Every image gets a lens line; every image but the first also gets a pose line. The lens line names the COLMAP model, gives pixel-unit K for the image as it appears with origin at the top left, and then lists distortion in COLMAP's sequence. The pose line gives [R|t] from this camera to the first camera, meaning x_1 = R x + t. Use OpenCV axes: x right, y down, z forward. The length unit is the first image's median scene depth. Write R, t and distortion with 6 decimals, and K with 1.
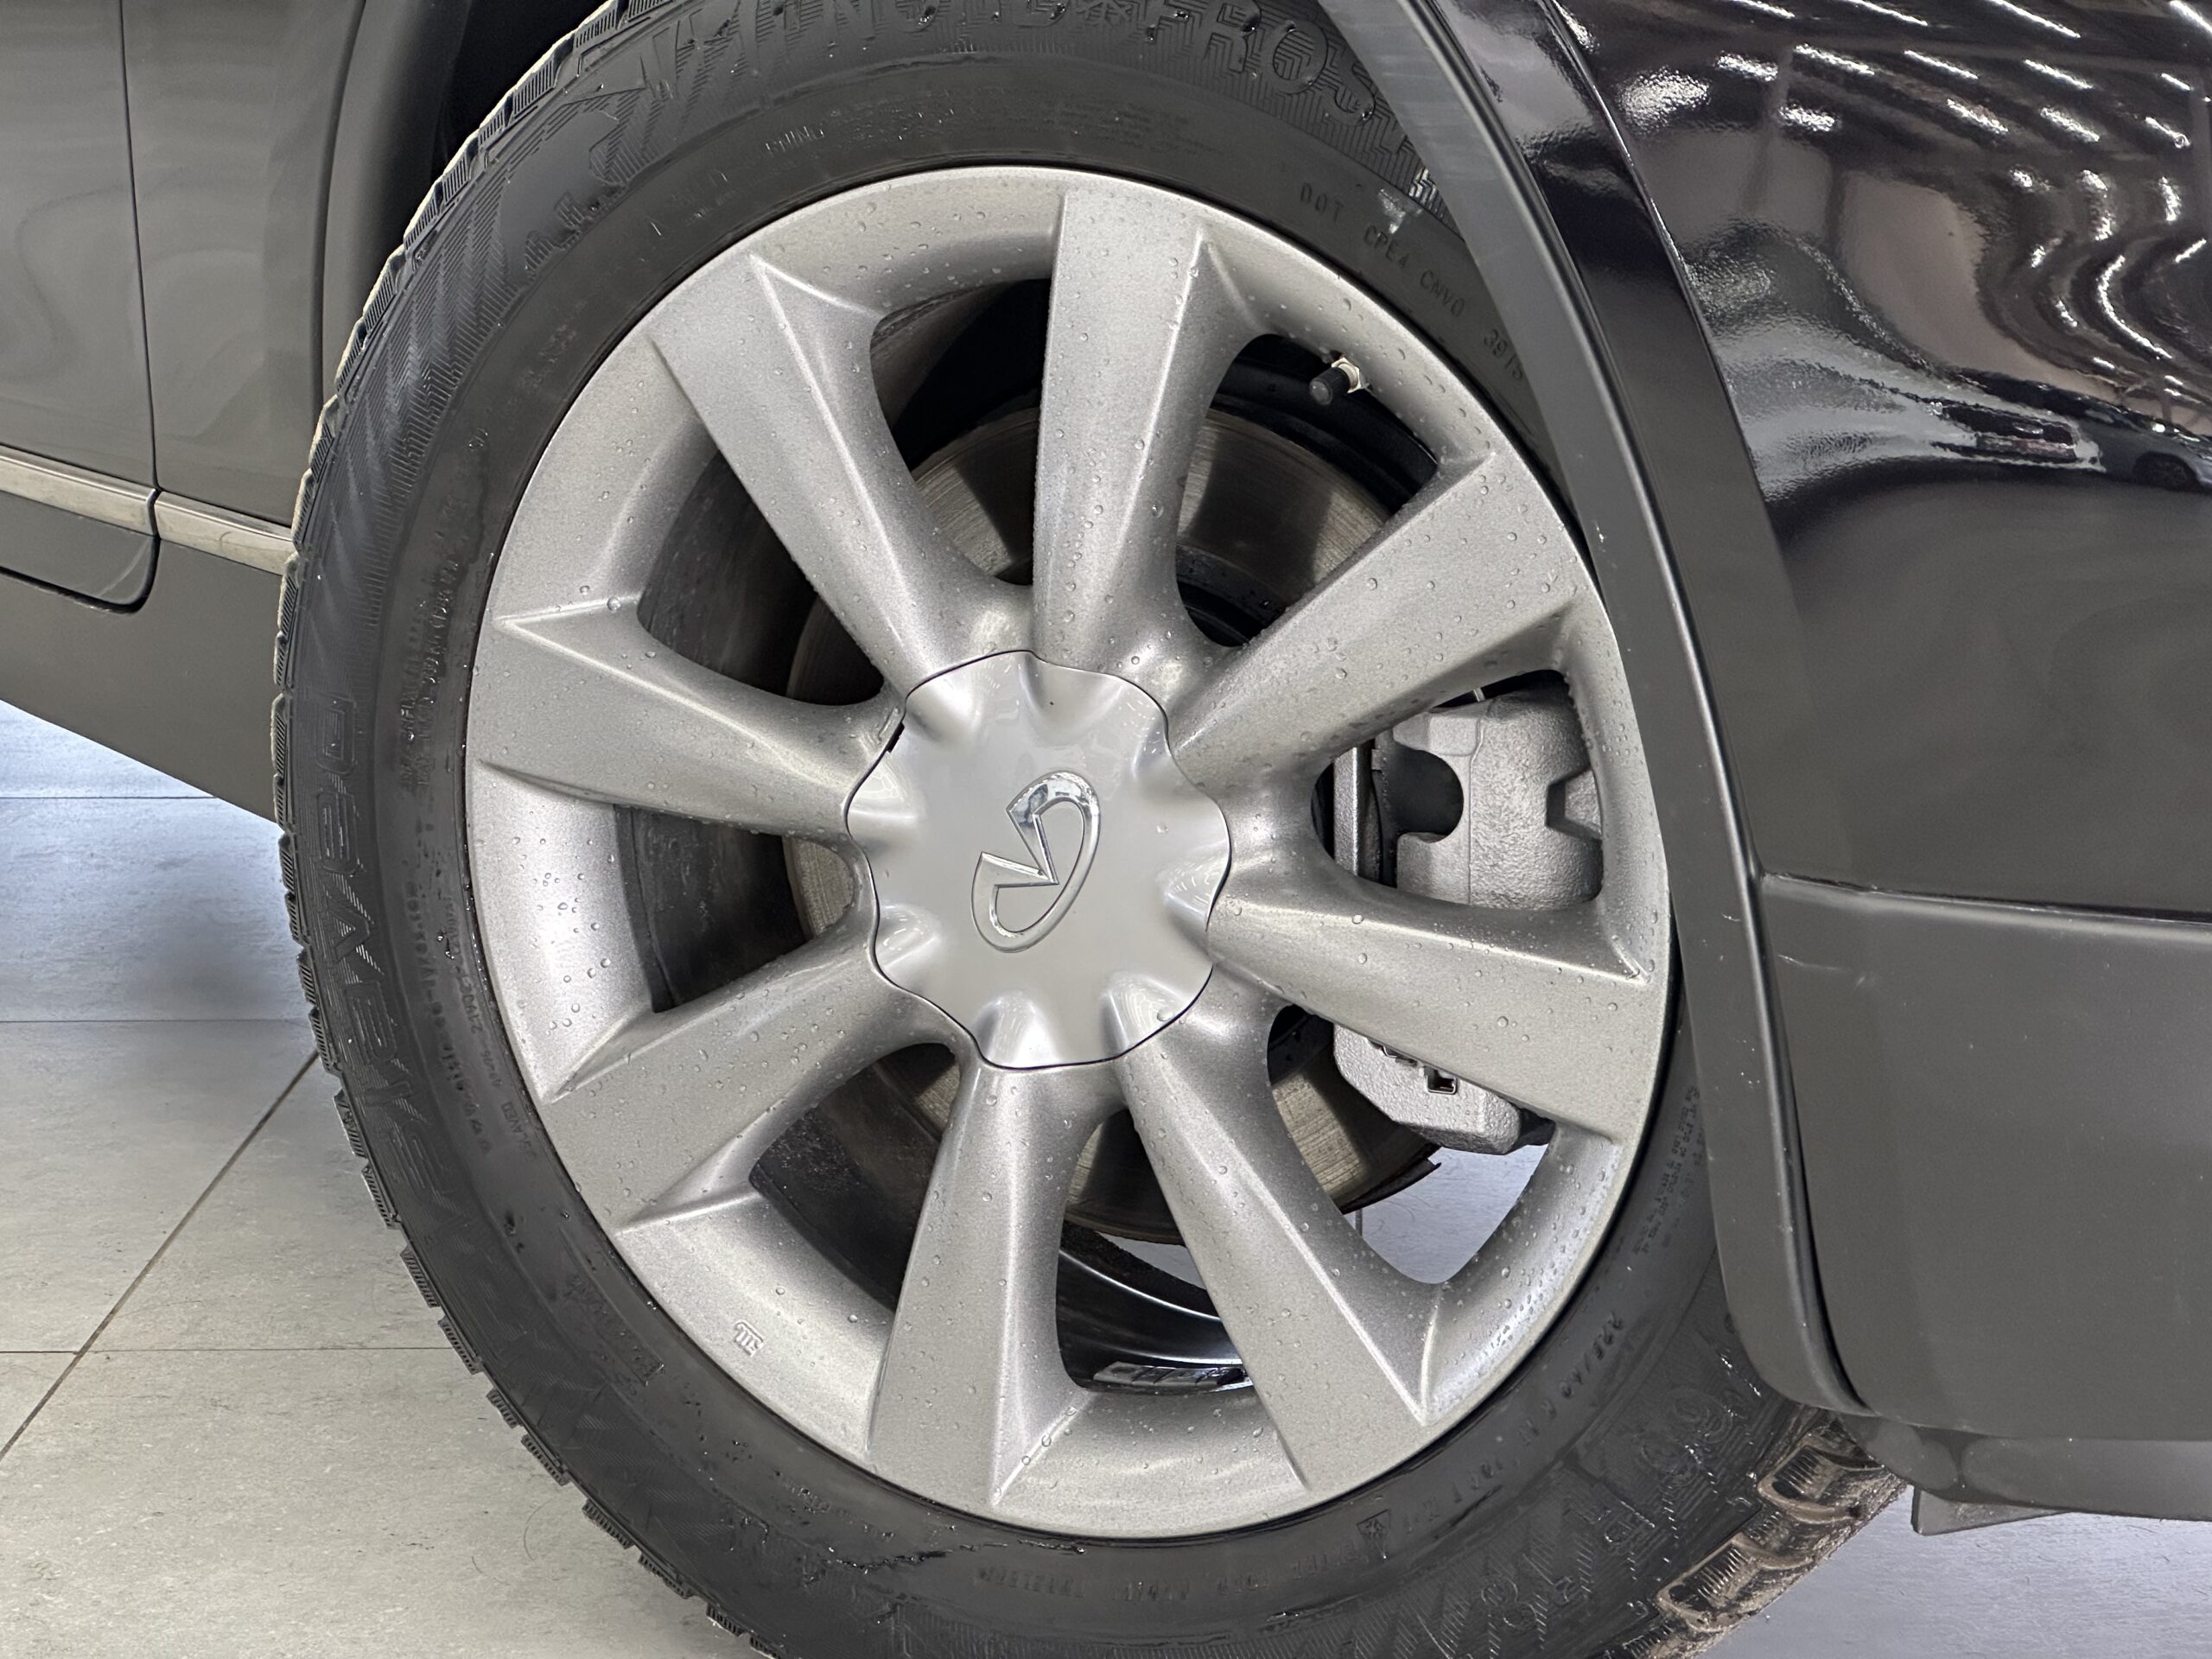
lens RADIAL K [[4923.2, 0, 1092.6], [0, 4923.2, 823.4], [0, 0, 1]] dist [0.157380, 0.000000]
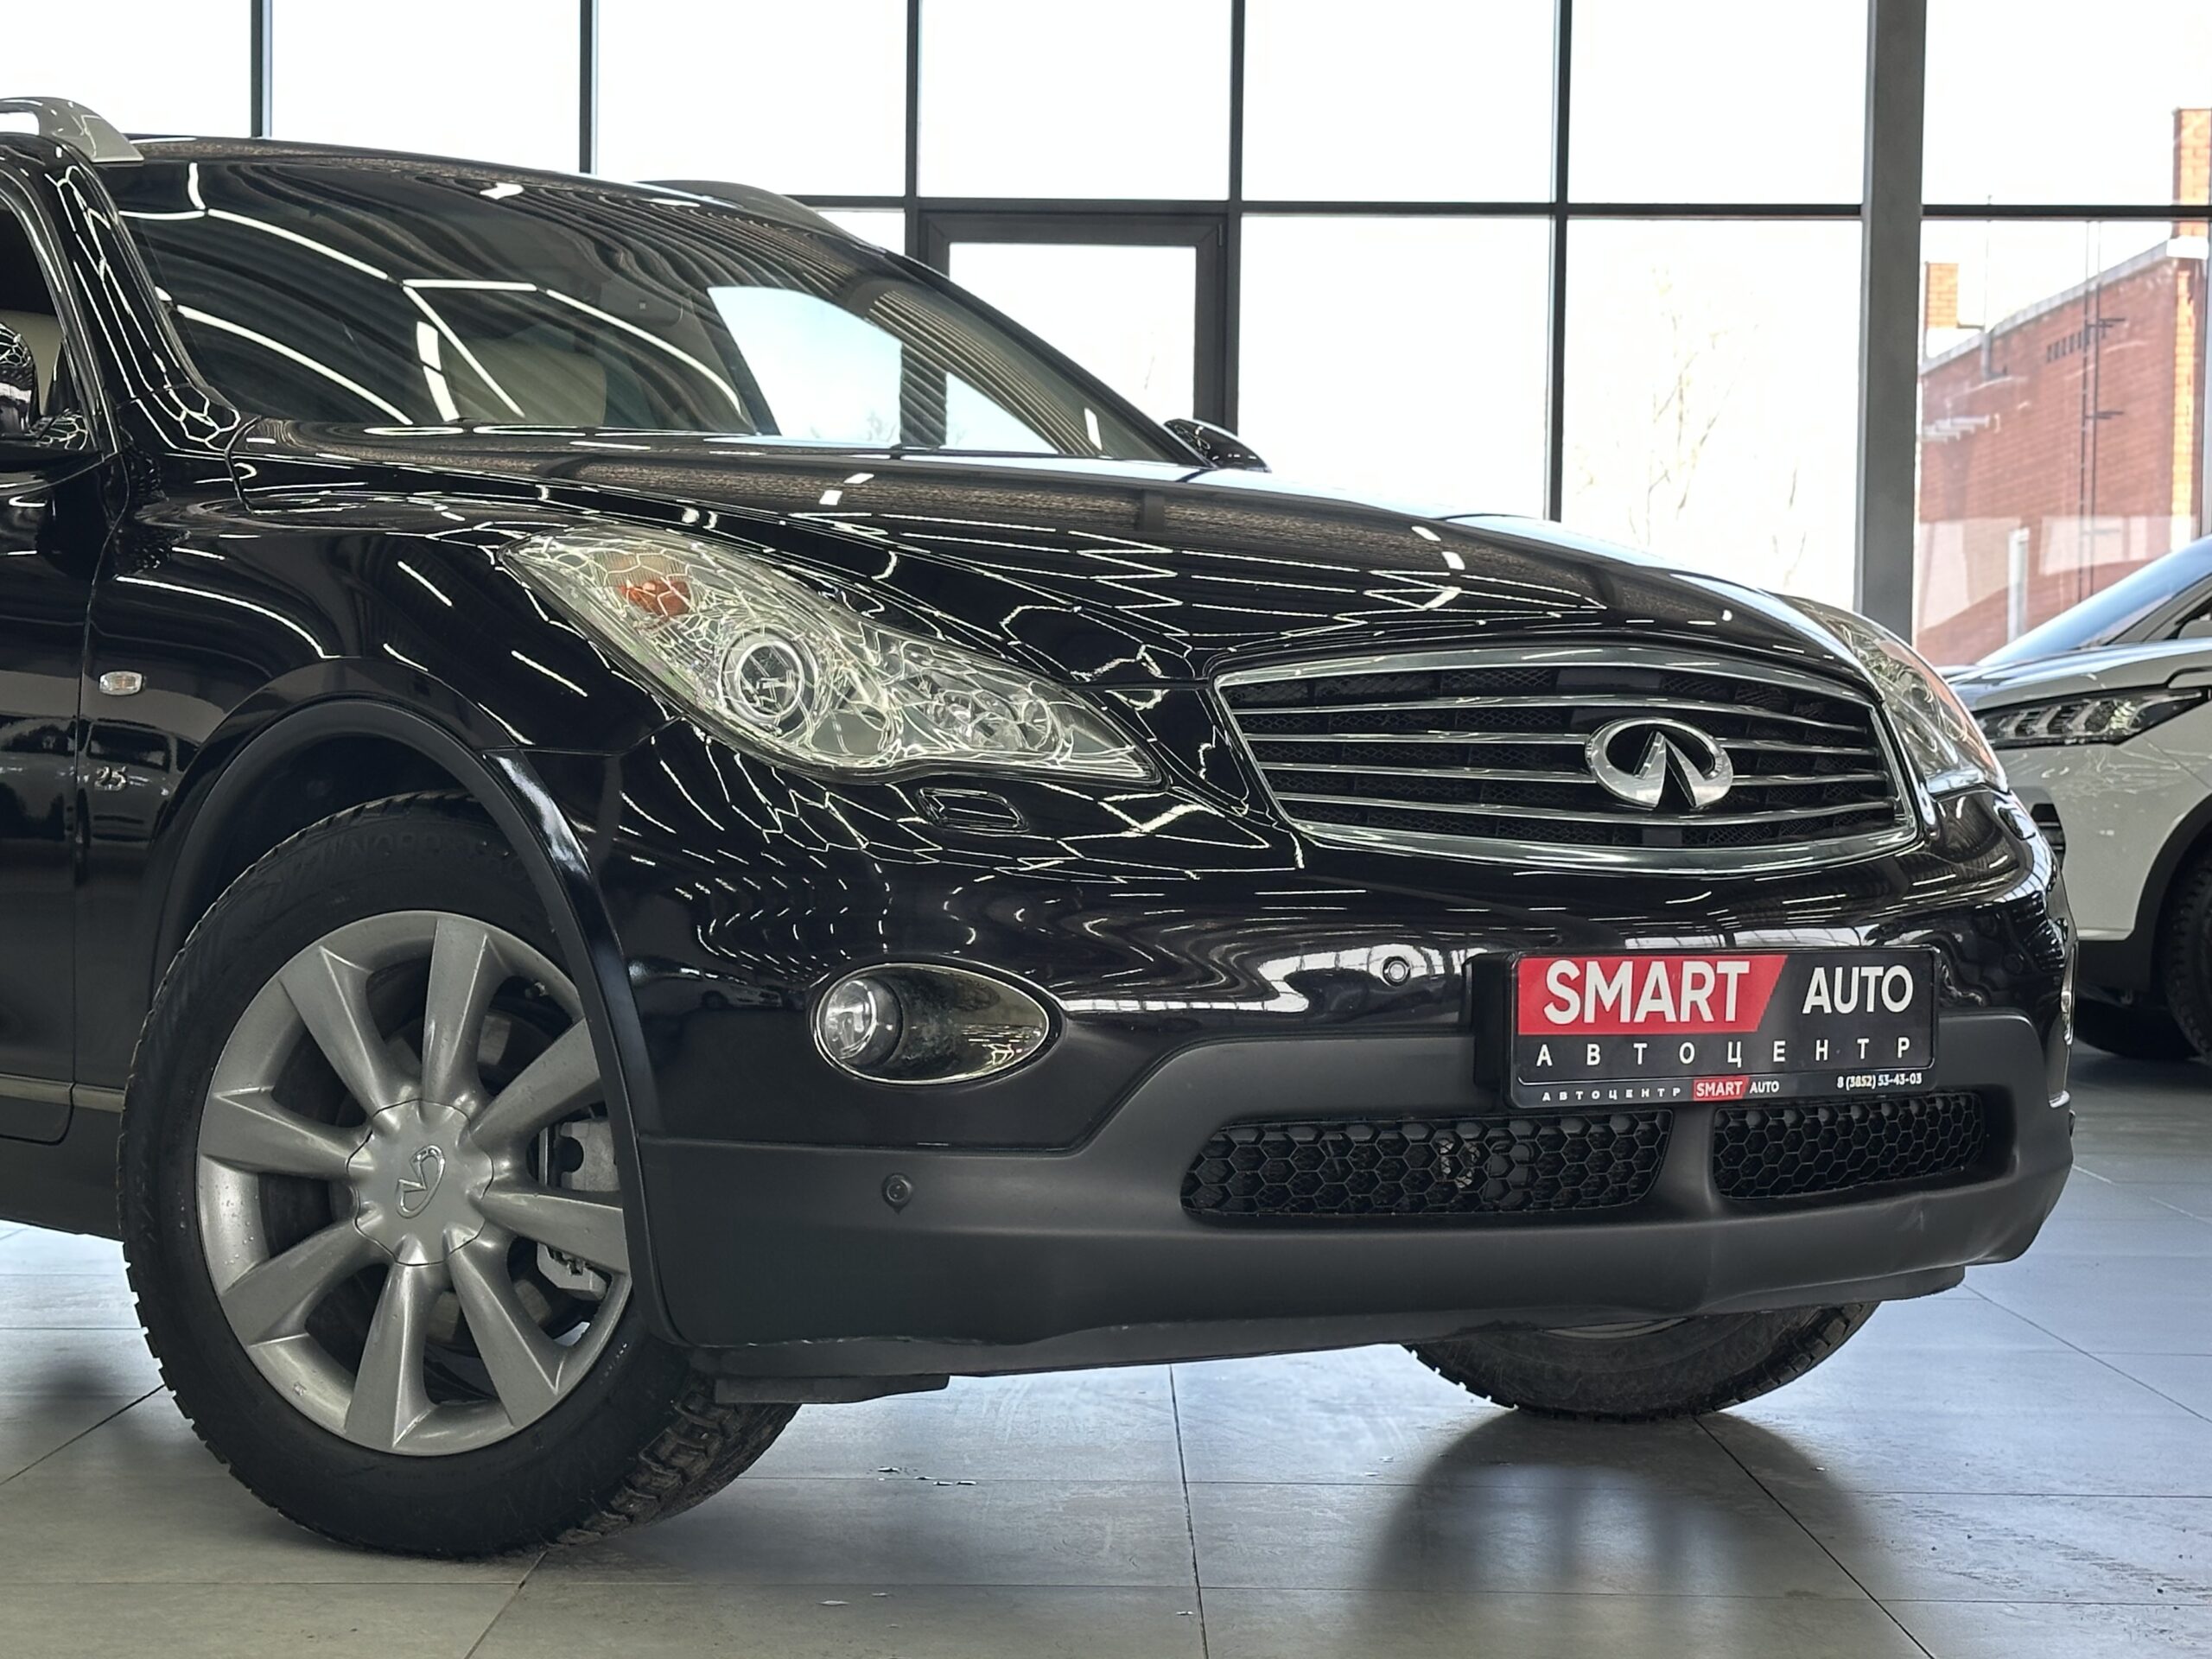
lens RADIAL K [[4379.8, 0, 1101.3], [0, 4379.8, 835.7], [0, 0, 1]] dist [0.138242, 0.000000]
pose [[0.998788, 0.022702, 0.043675, 0.233572], [-0.012804, 0.976573, -0.214806, 0.312056], [-0.047528, 0.213987, 0.975680, -1.252998]]
